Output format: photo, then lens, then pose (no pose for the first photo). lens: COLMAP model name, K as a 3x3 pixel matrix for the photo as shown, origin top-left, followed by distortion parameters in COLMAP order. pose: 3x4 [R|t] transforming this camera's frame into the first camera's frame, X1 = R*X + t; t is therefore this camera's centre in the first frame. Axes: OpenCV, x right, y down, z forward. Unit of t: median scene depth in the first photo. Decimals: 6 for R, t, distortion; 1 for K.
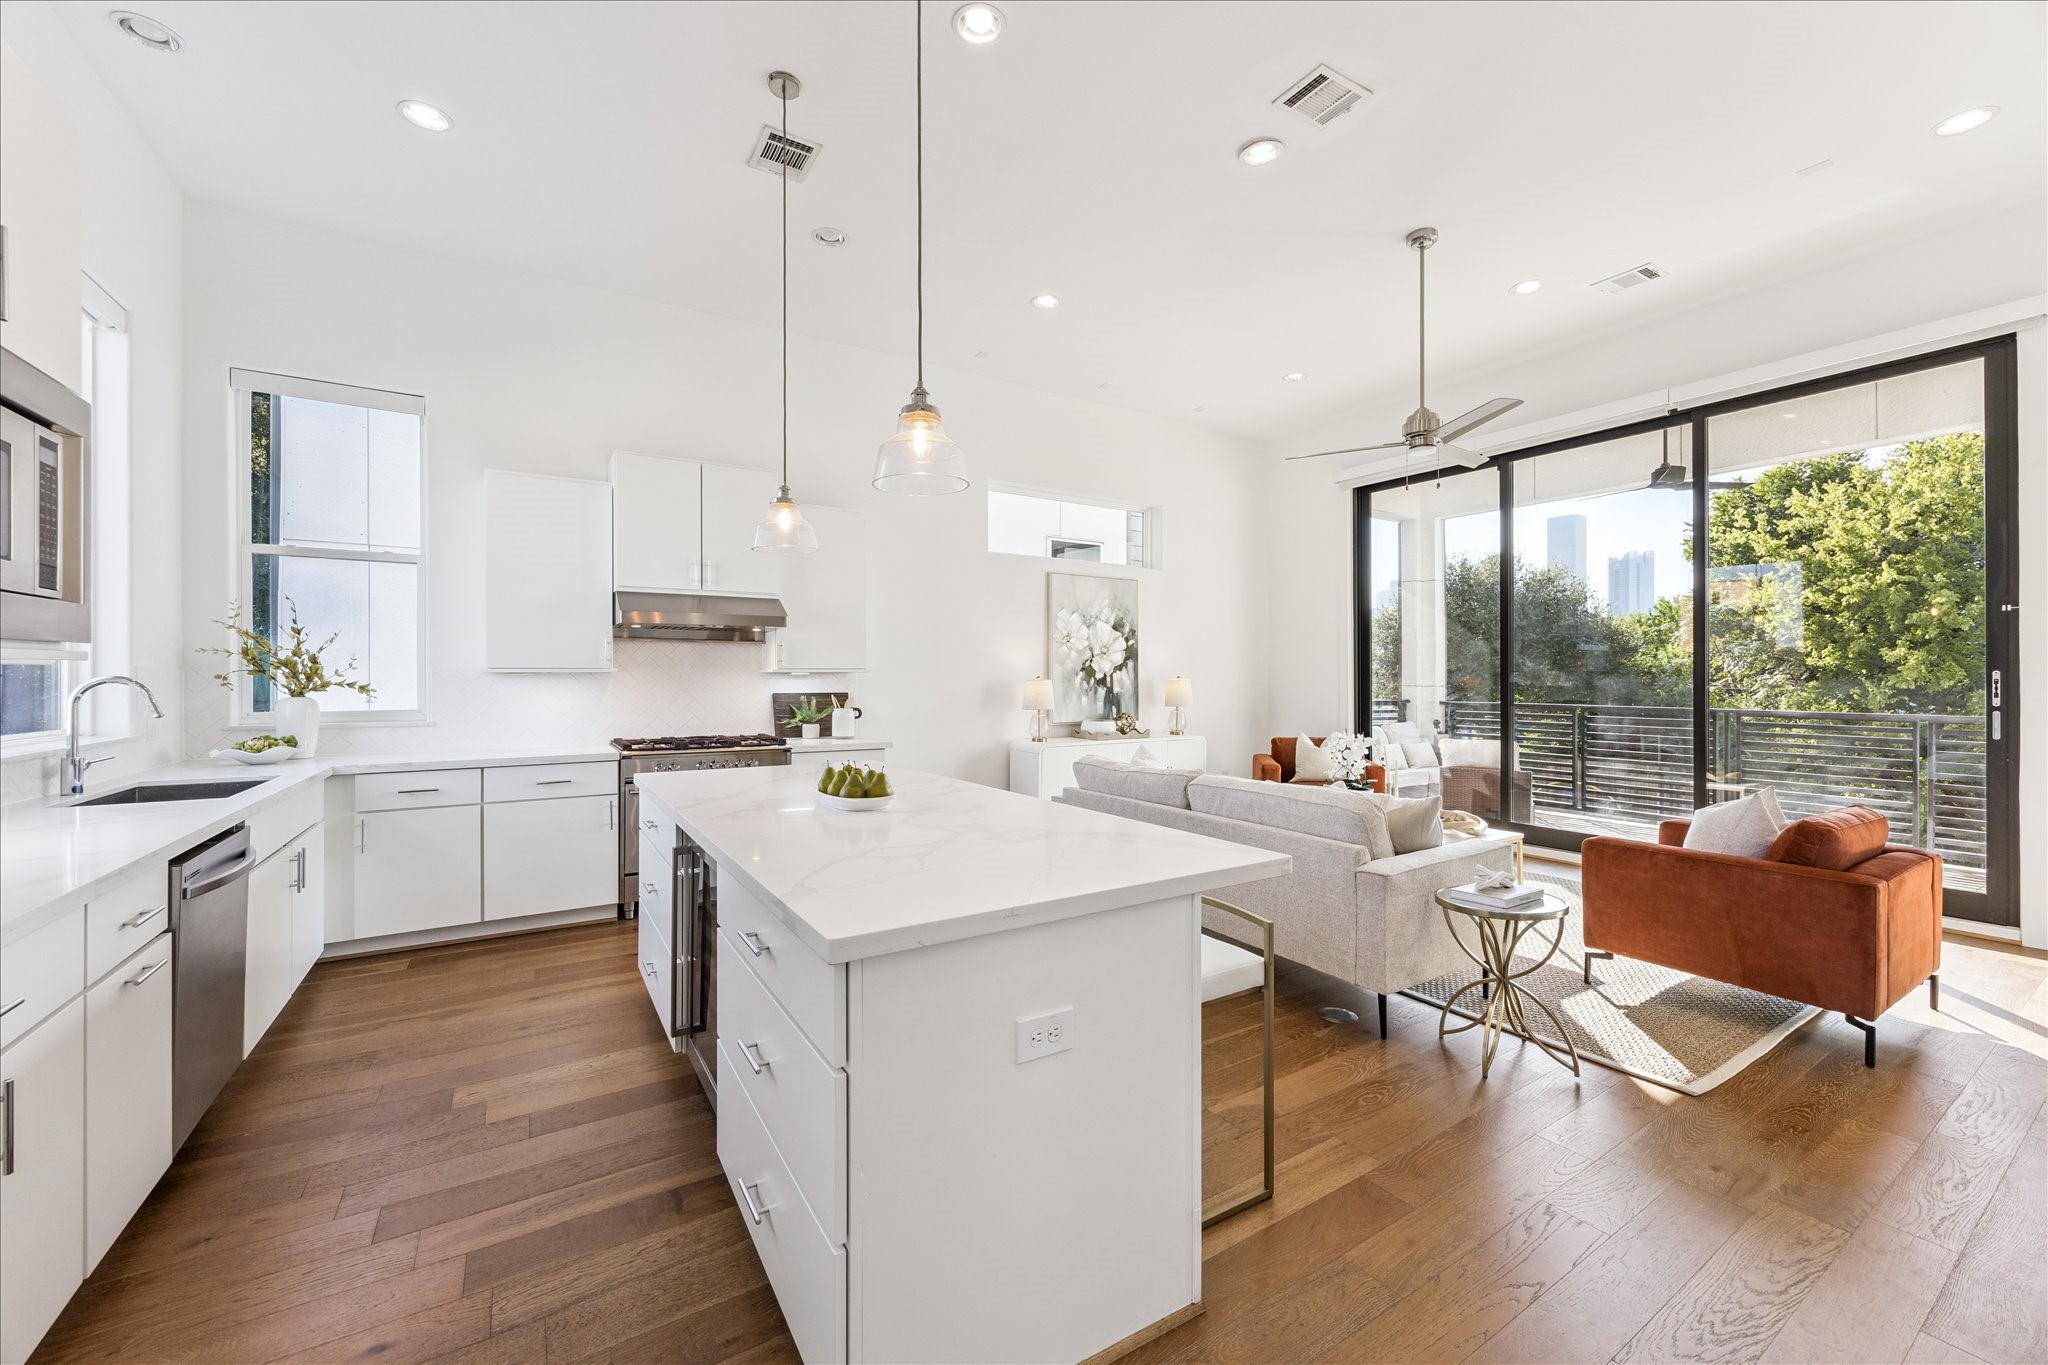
lens RADIAL K [[794.0, 0, 1026.1], [0, 794.0, 671.5], [0, 0, 1]] dist [0.002719, -0.000247]
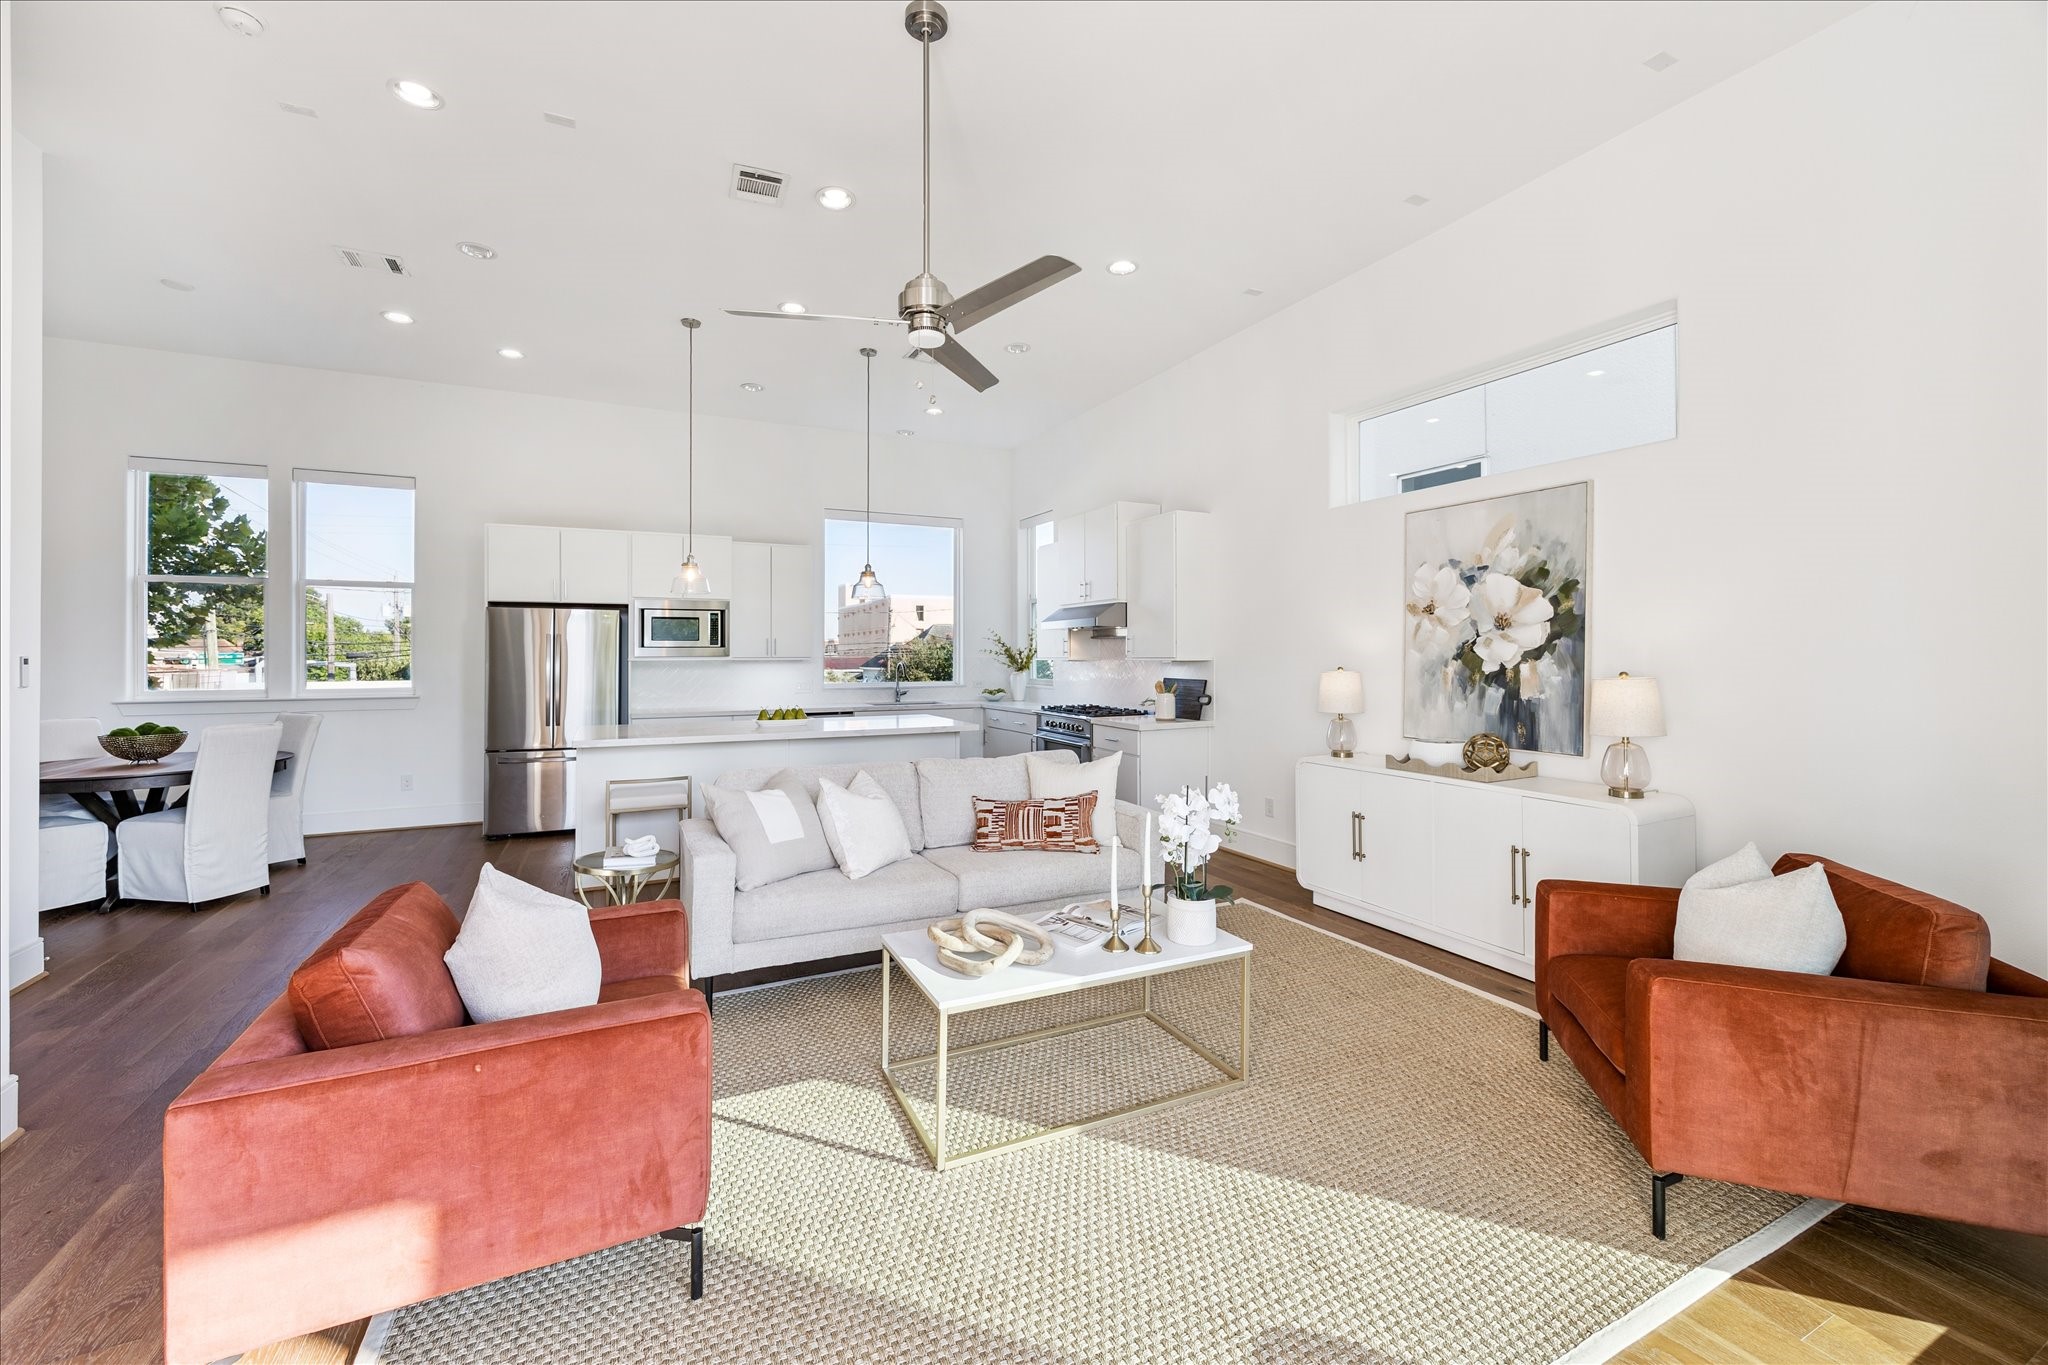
lens RADIAL K [[794.0, 0, 1015.7], [0, 794.0, 660.3], [0, 0, 1]] dist [0.002719, -0.000247]
pose [[-0.108501, 0.002589, -0.994093, 0.668736], [-0.000379, 0.999996, 0.002646, -0.001567], [0.994096, 0.000664, -0.108499, 0.677033]]
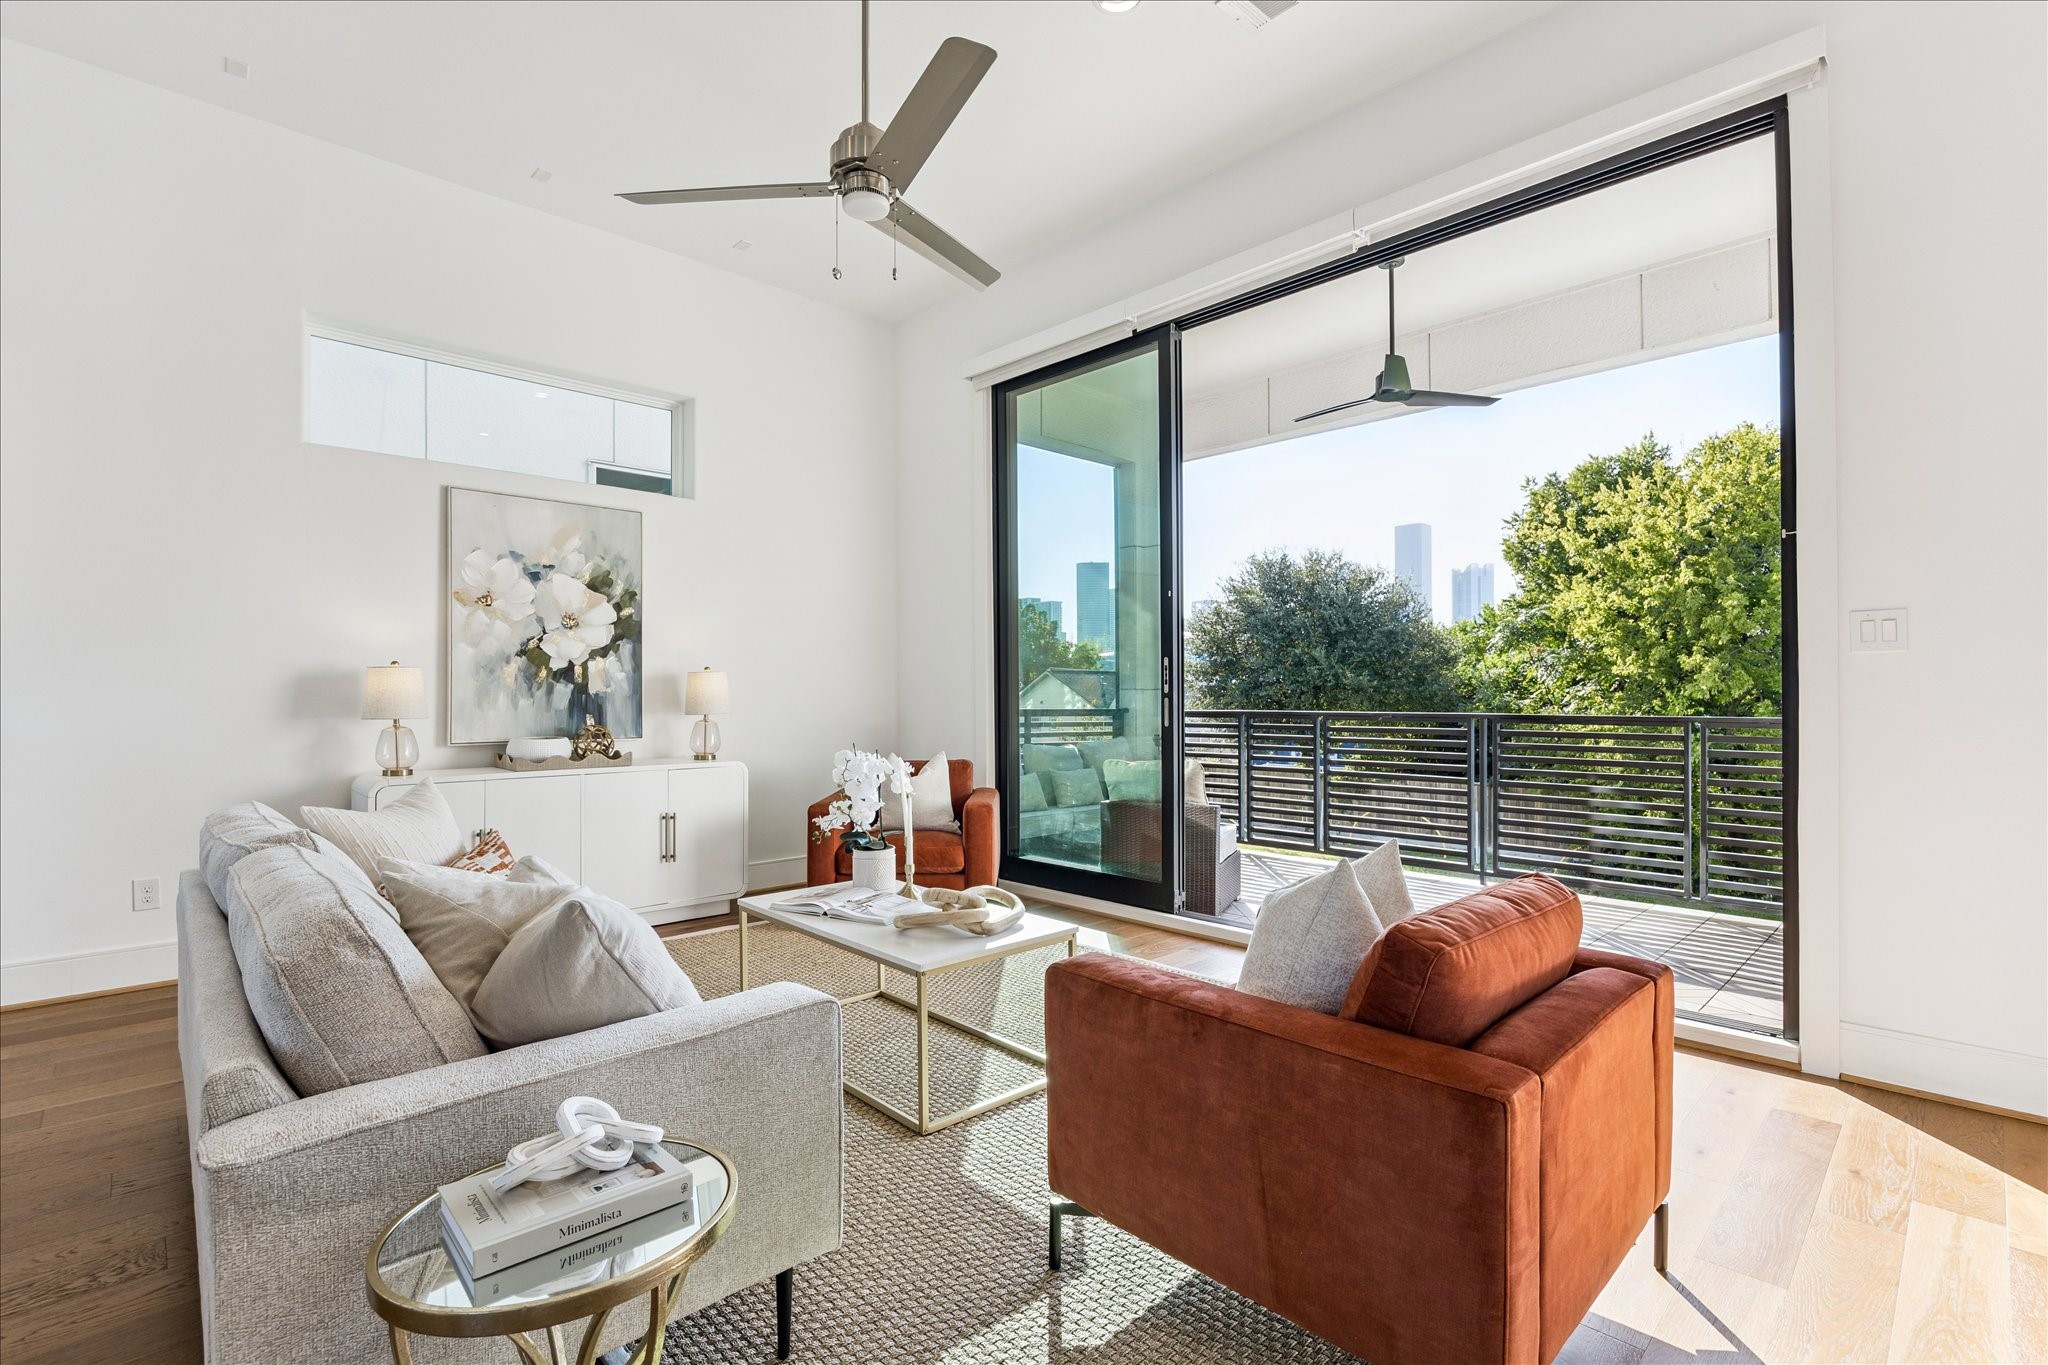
lens RADIAL K [[939.5, 0, 1014.4], [0, 939.5, 687.9], [0, 0, 1]] dist [-0.006976, 0.000165]
pose [[0.980849, -0.002109, 0.194760, 0.276464], [0.002512, 0.999995, -0.001820, 0.023791], [-0.194755, 0.002275, 0.980849, 0.221030]]
